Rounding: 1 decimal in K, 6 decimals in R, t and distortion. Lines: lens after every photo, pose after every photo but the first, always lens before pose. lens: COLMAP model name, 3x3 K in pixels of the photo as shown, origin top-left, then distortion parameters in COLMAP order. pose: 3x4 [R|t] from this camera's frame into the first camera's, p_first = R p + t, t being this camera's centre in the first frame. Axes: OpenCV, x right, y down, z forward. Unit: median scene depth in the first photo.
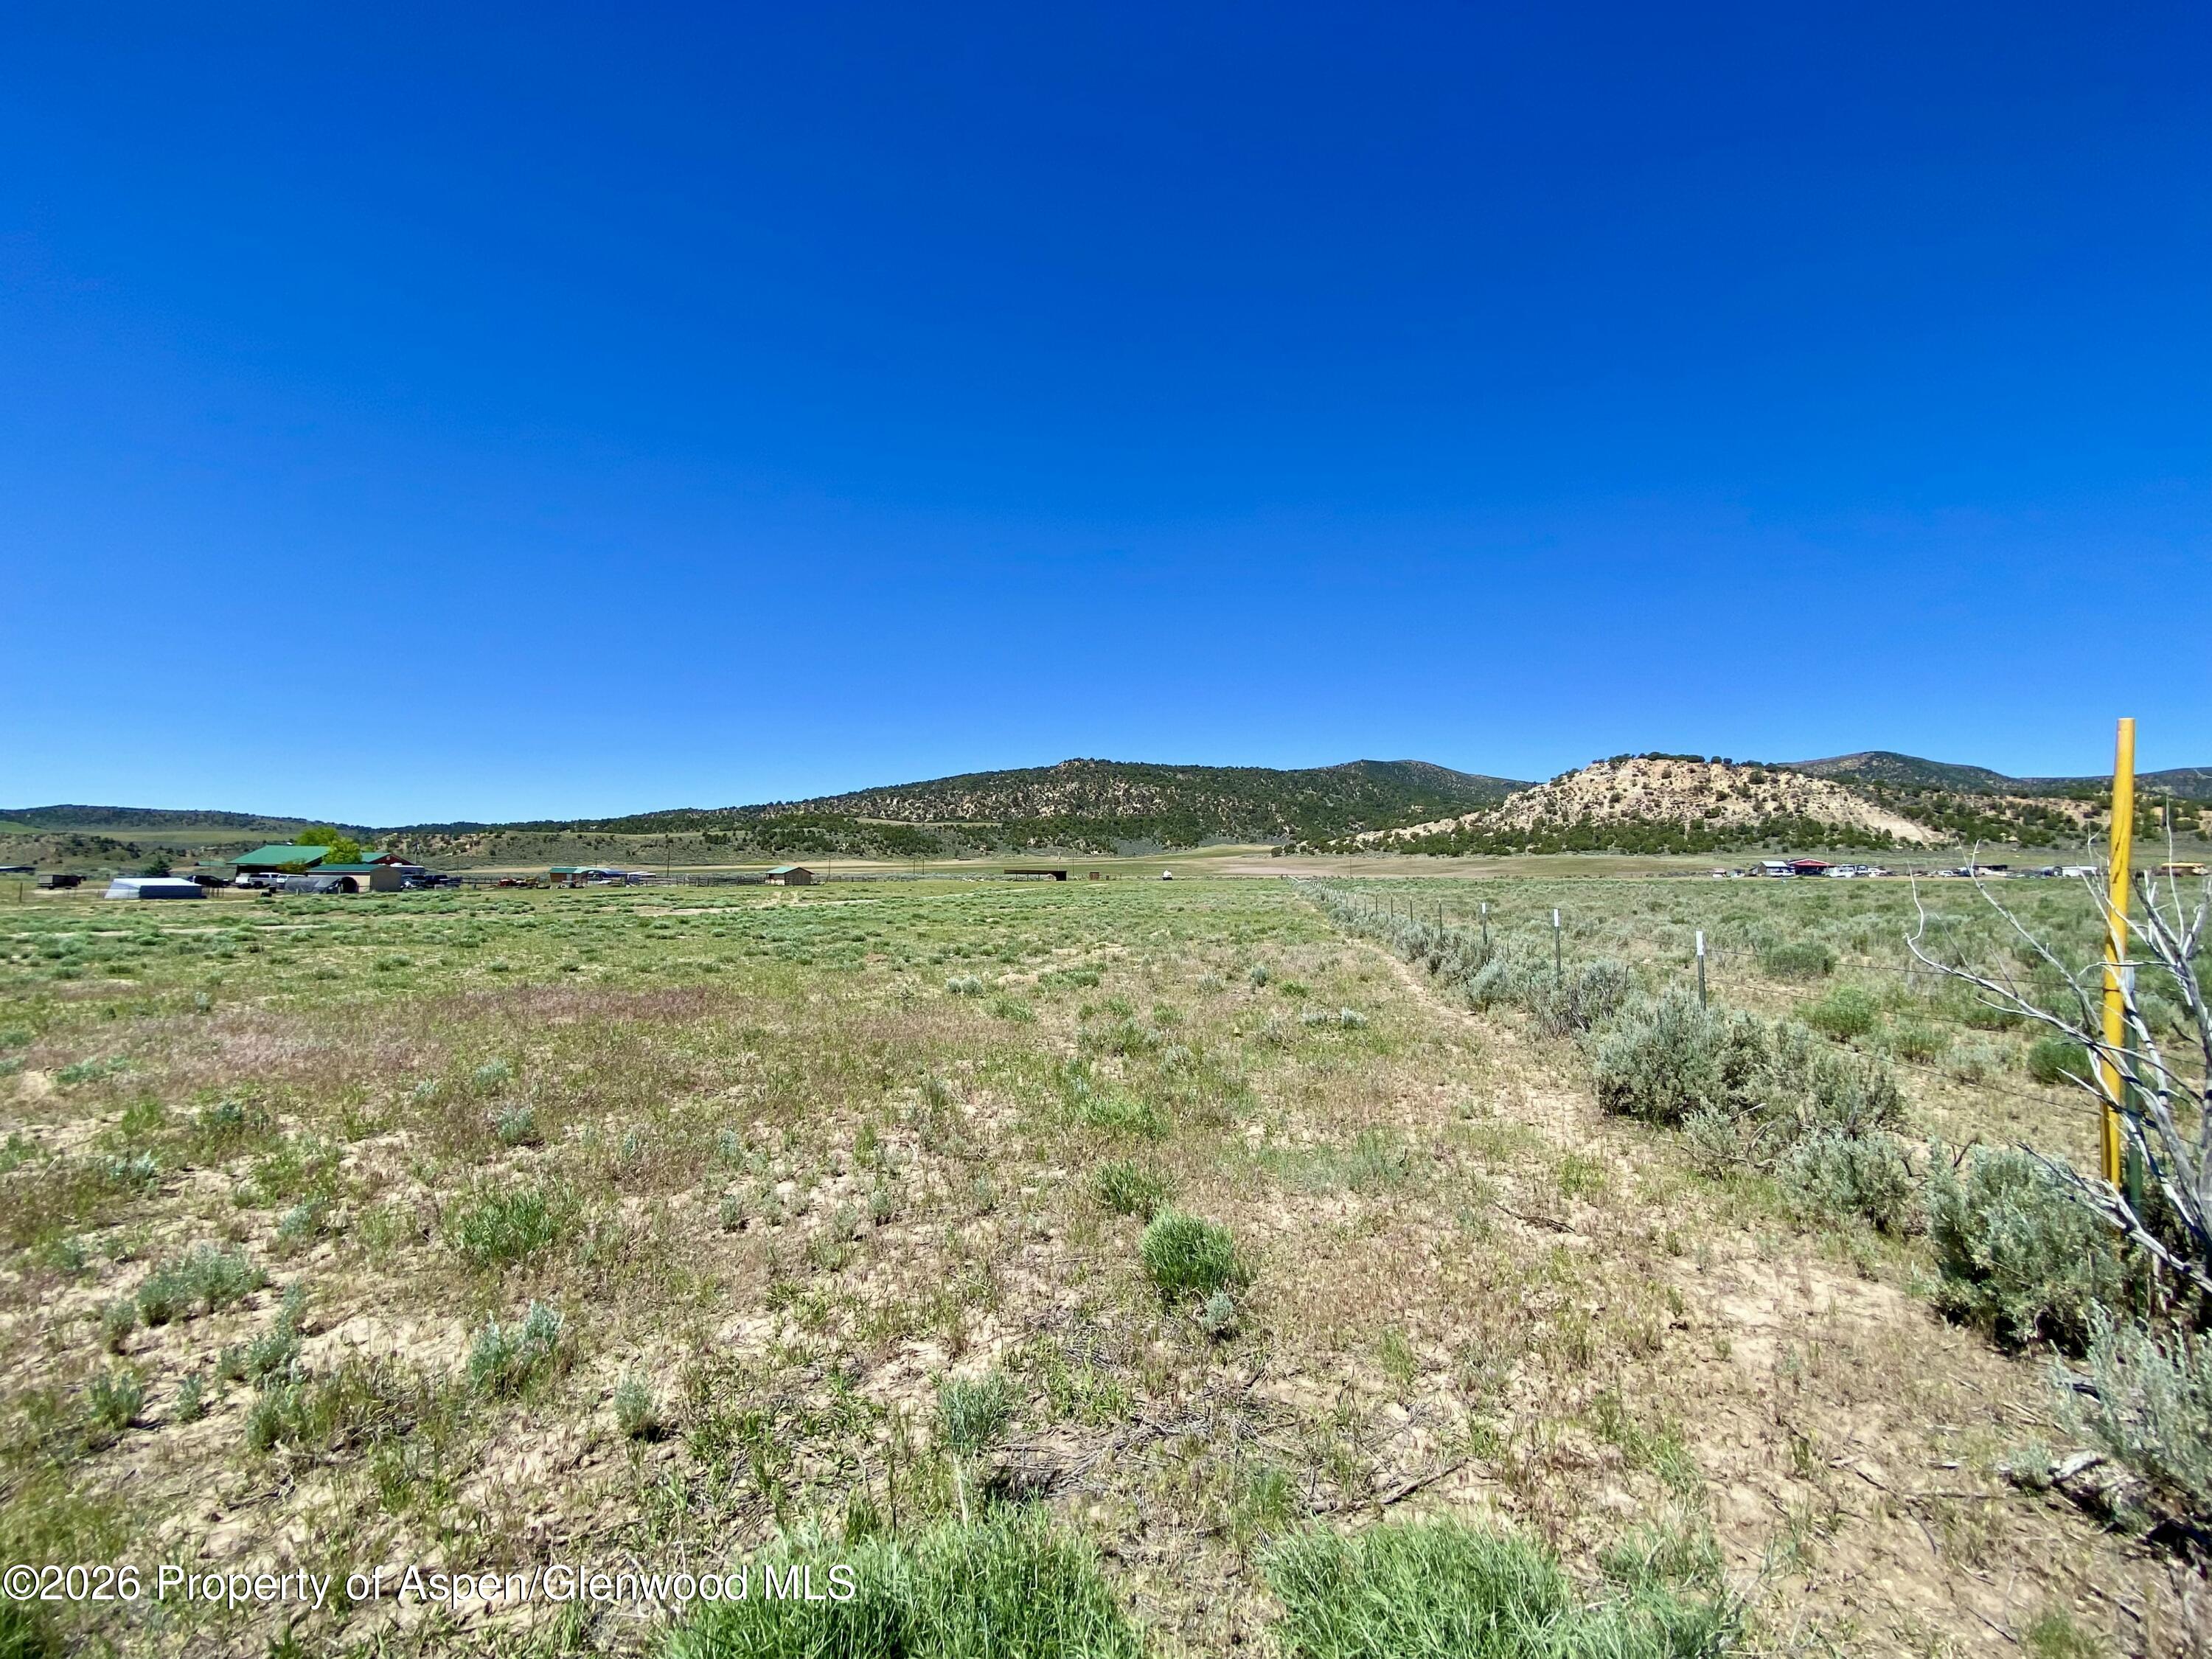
lens RADIAL K [[881.9, 0, 1111.0], [0, 881.9, 848.9], [0, 0, 1]] dist [0.037471, -0.030562]
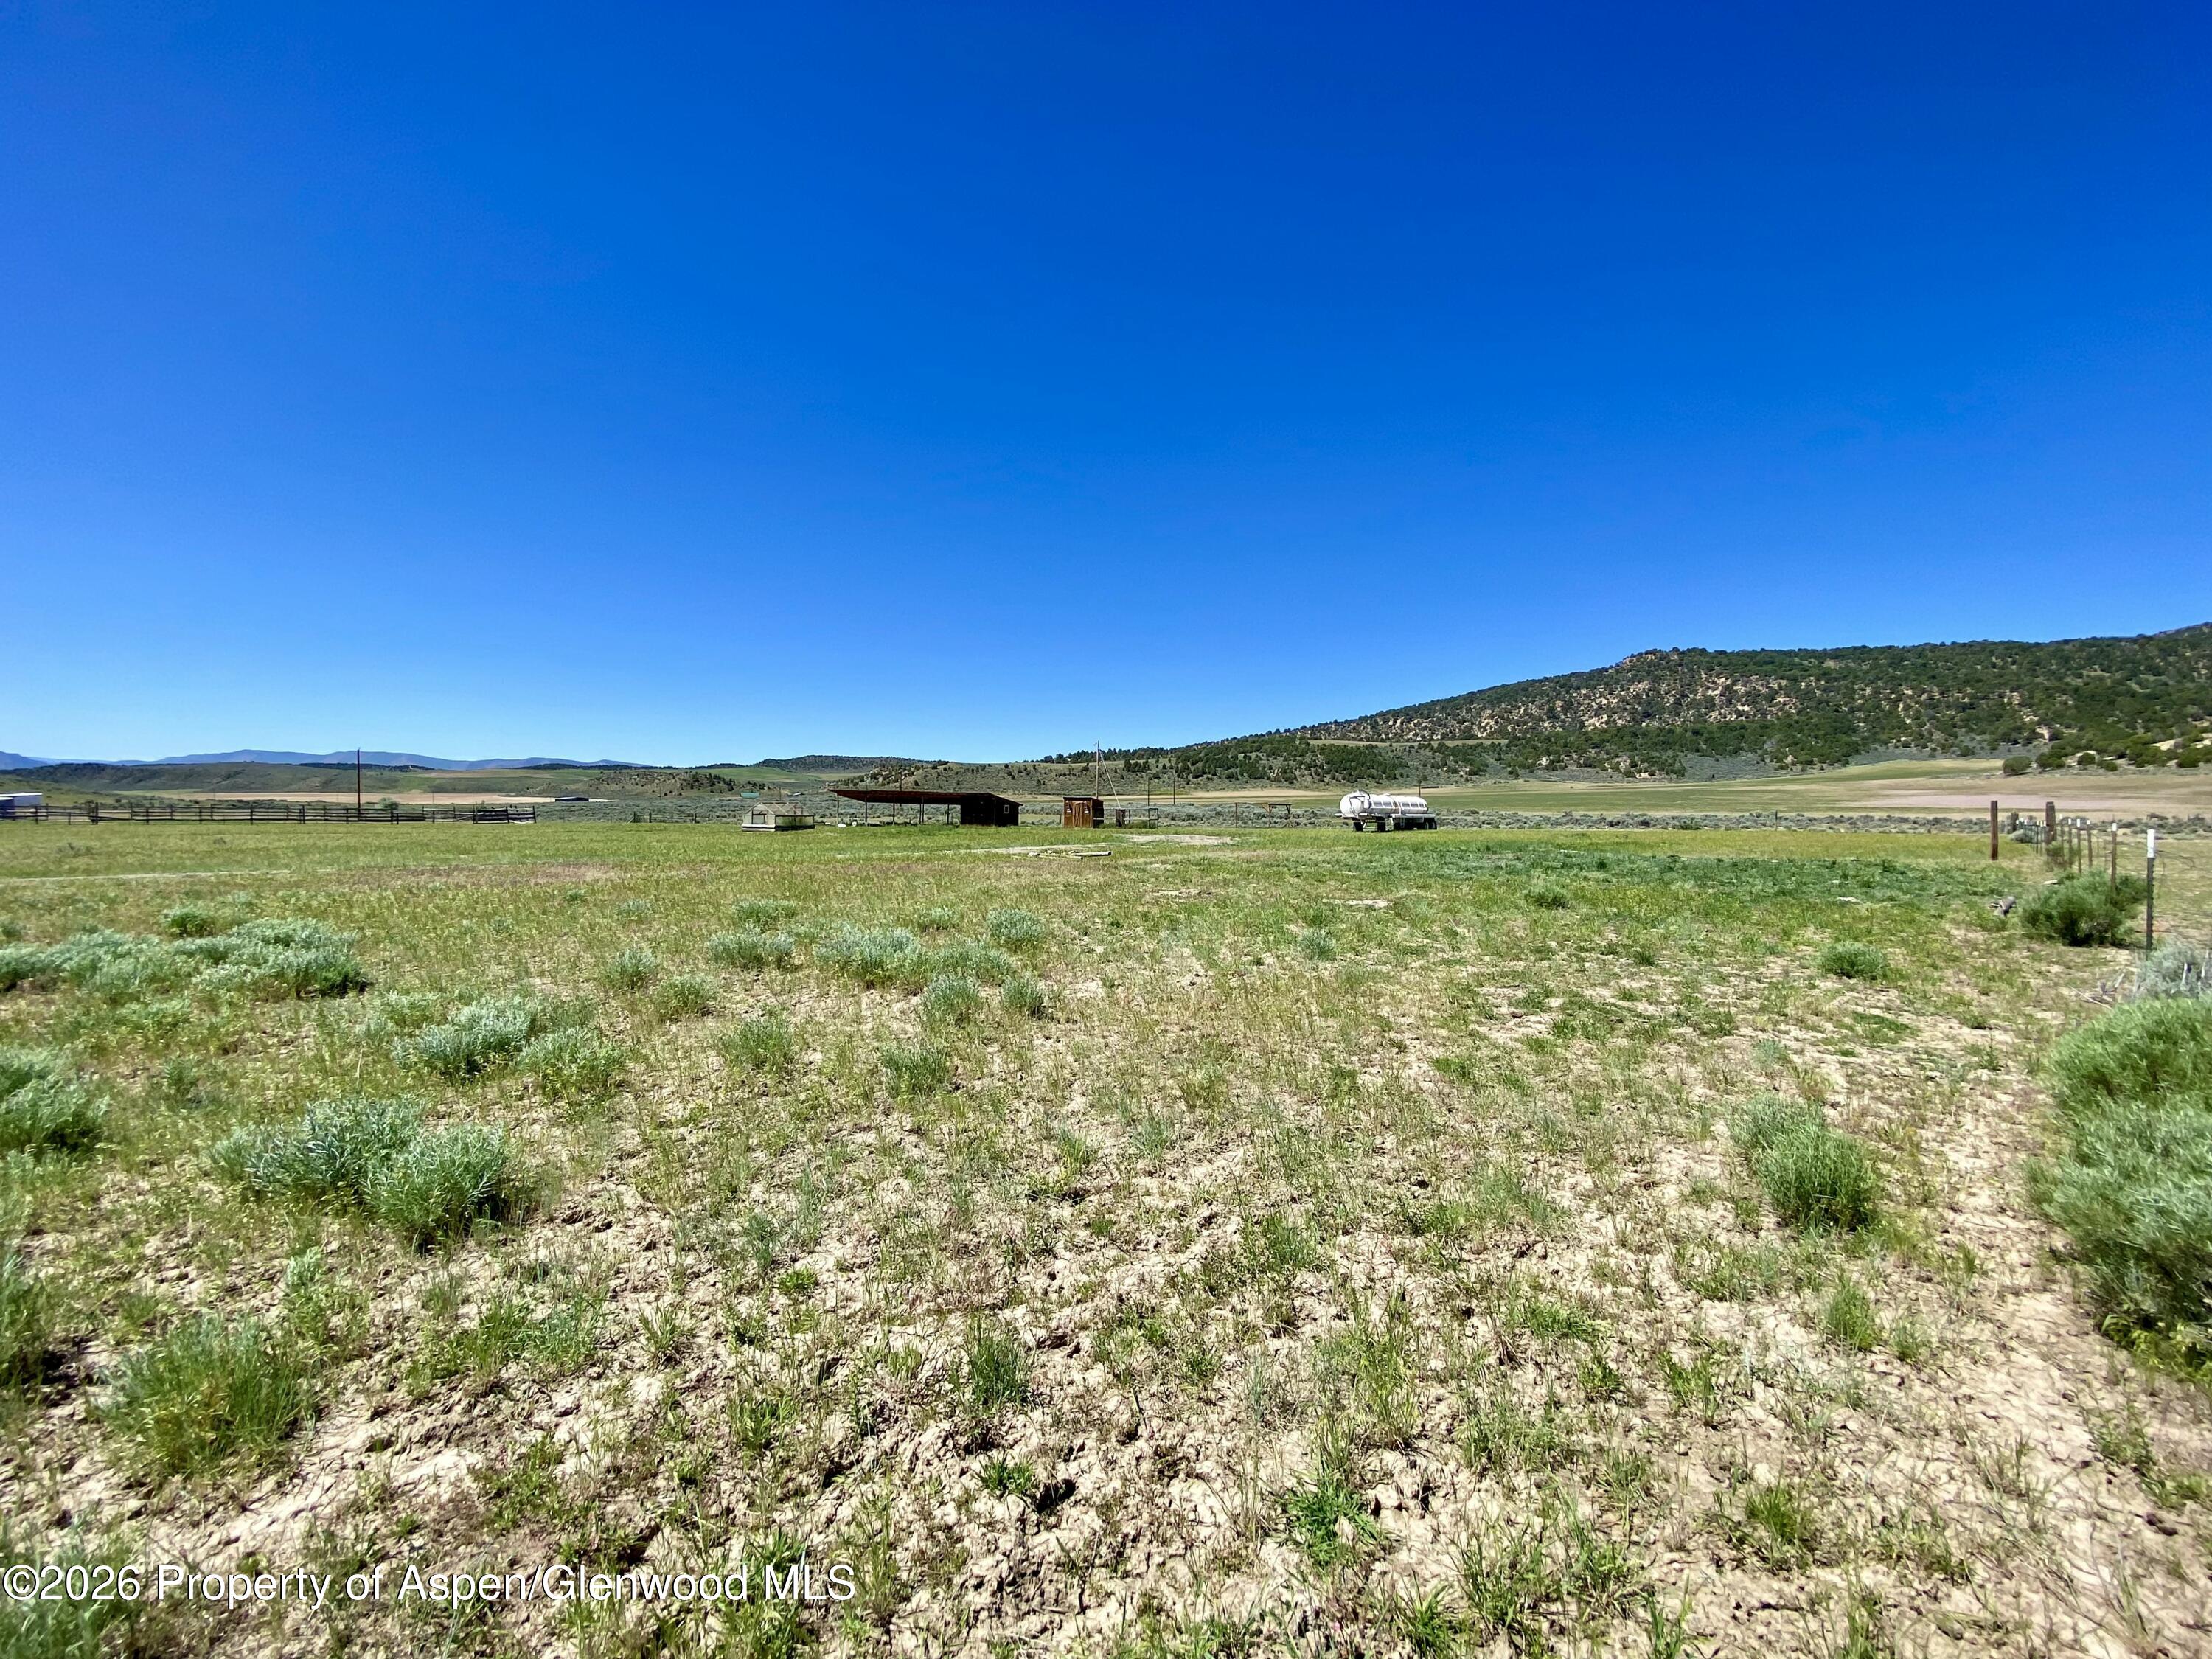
lens RADIAL K [[899.0, 0, 1112.8], [0, 899.0, 830.8], [0, 0, 1]] dist [0.018936, -0.020031]
pose [[0.822240, 0.018958, -0.568825, 0.067207], [0.012178, 0.998630, 0.050886, 0.010335], [0.569010, -0.048768, 0.820883, 0.345583]]
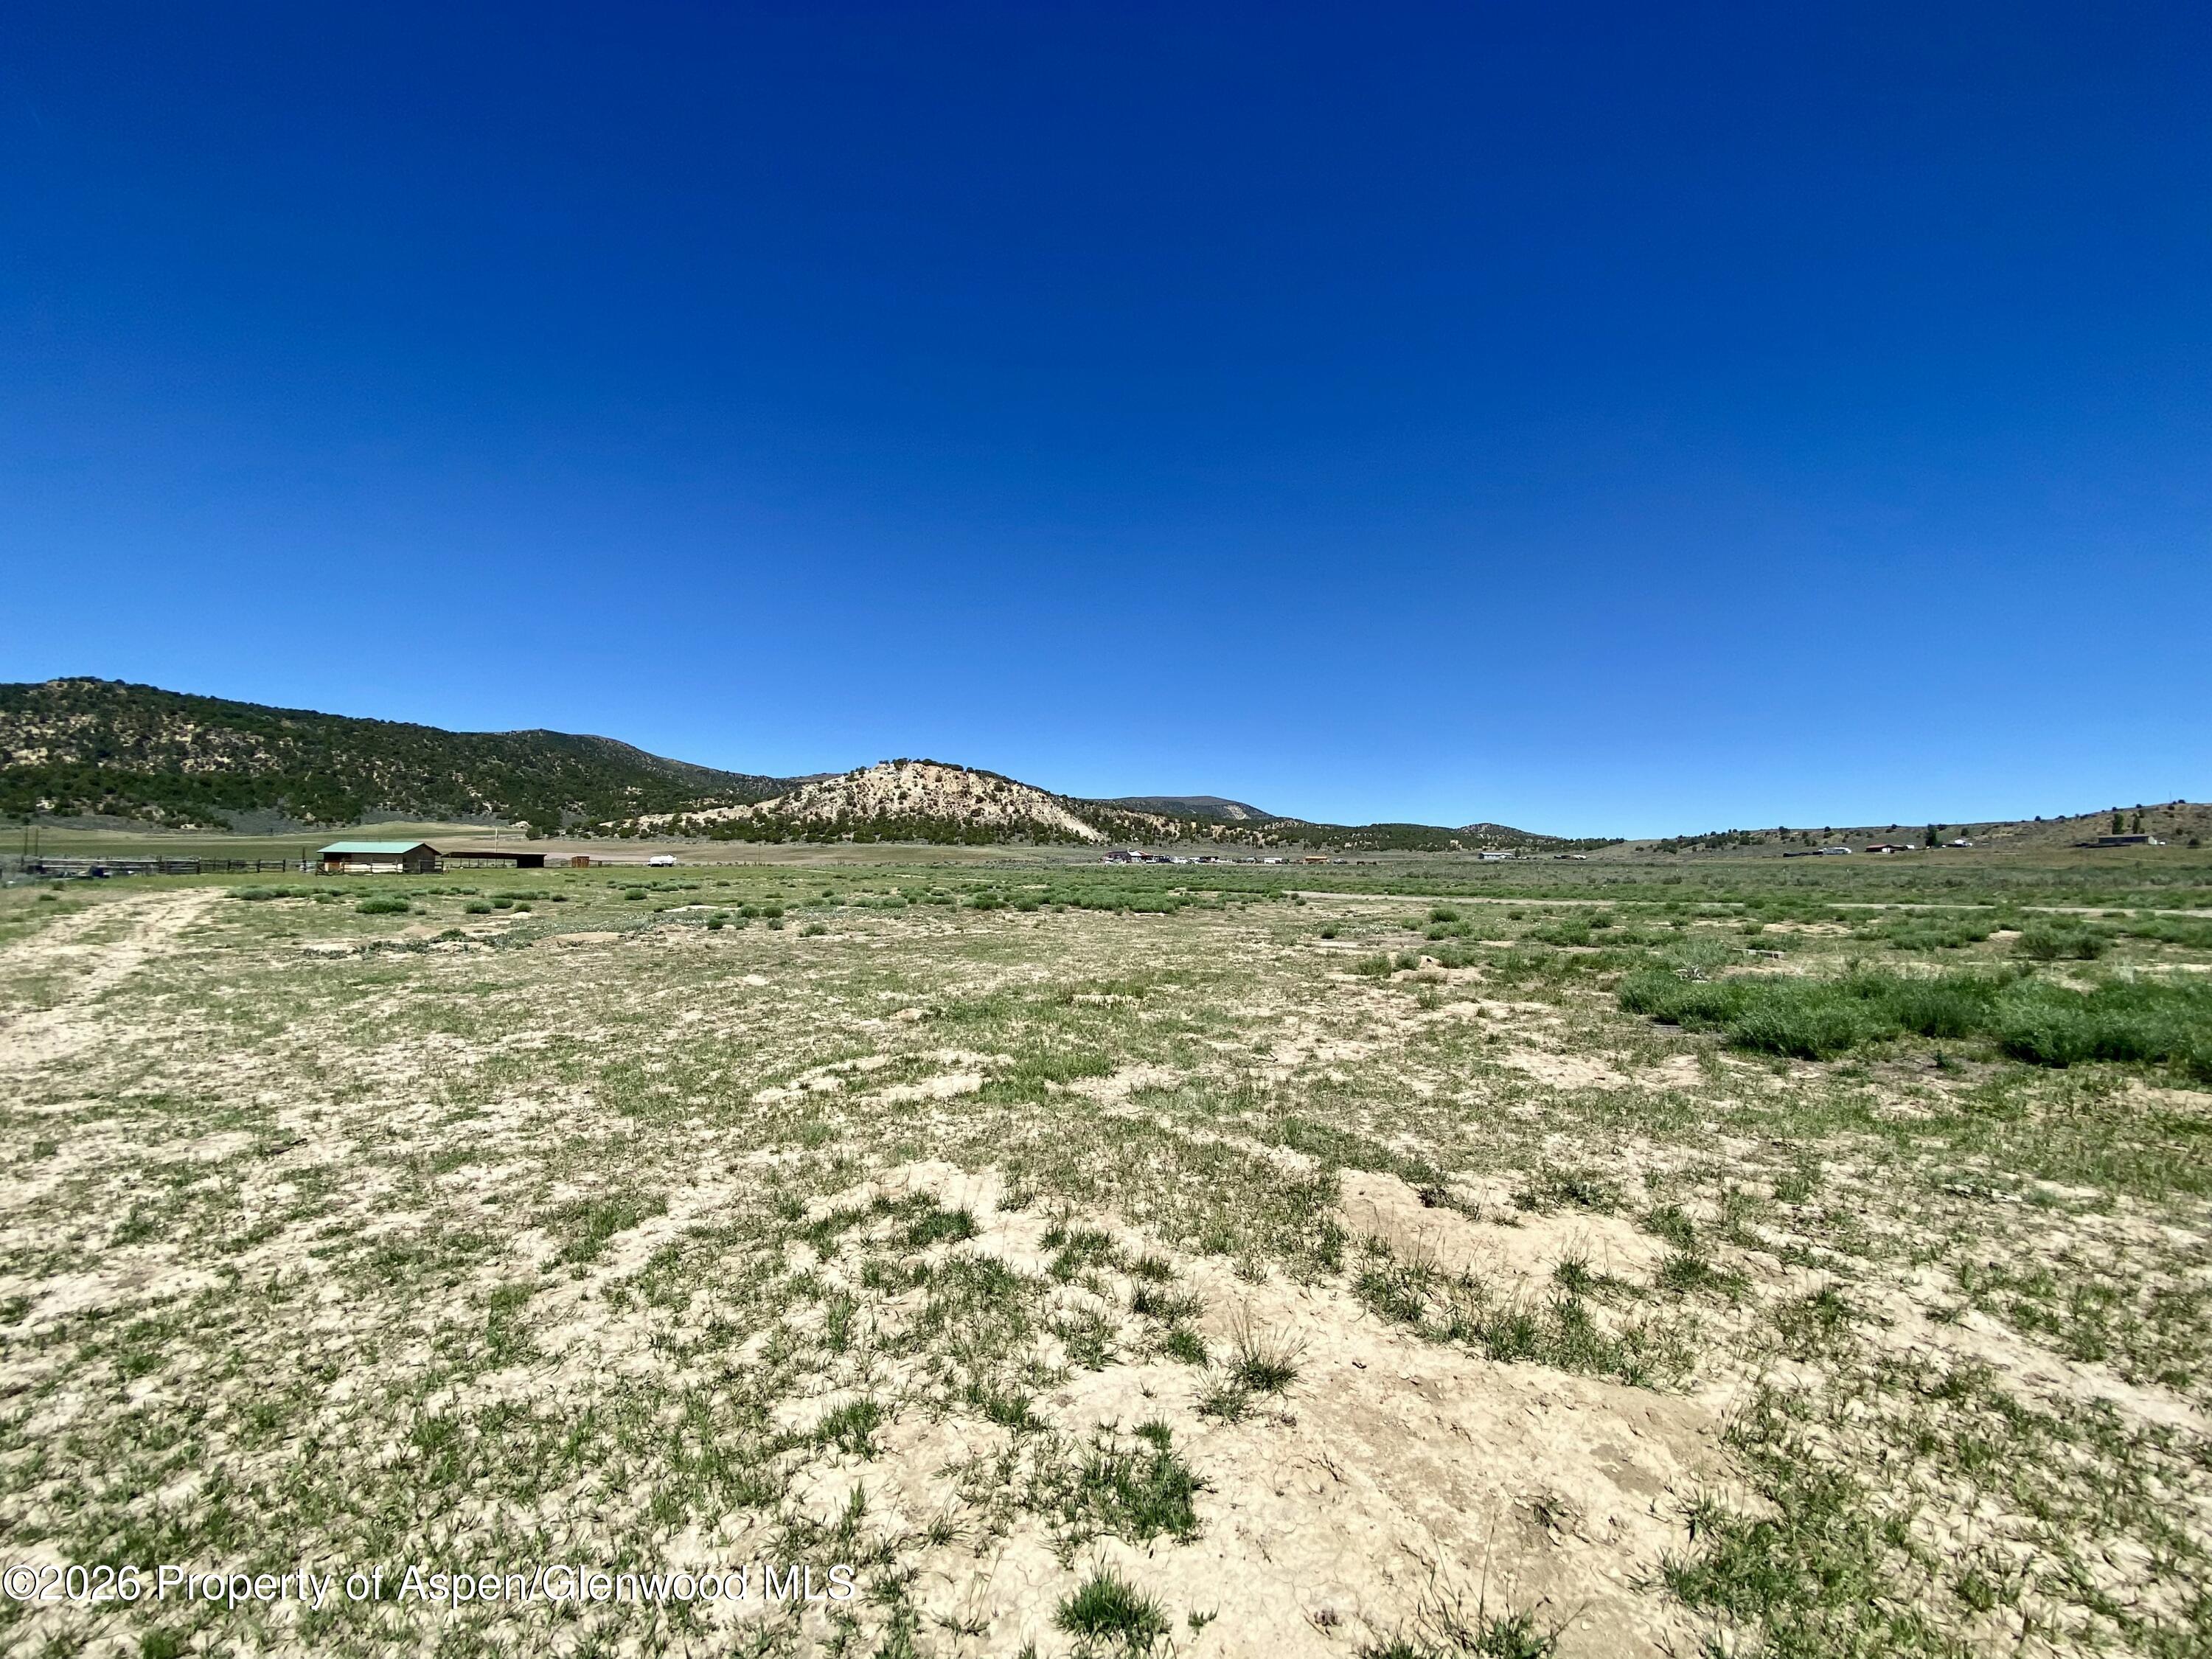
lens RADIAL K [[884.5, 0, 1118.8], [0, 884.5, 831.4], [0, 0, 1]] dist [0.019597, -0.020698]
pose [[0.631836, 0.030383, 0.774506, -0.147643], [-0.025682, 0.999503, -0.018258, 0.003006], [-0.774676, -0.008354, 0.632303, 0.061348]]
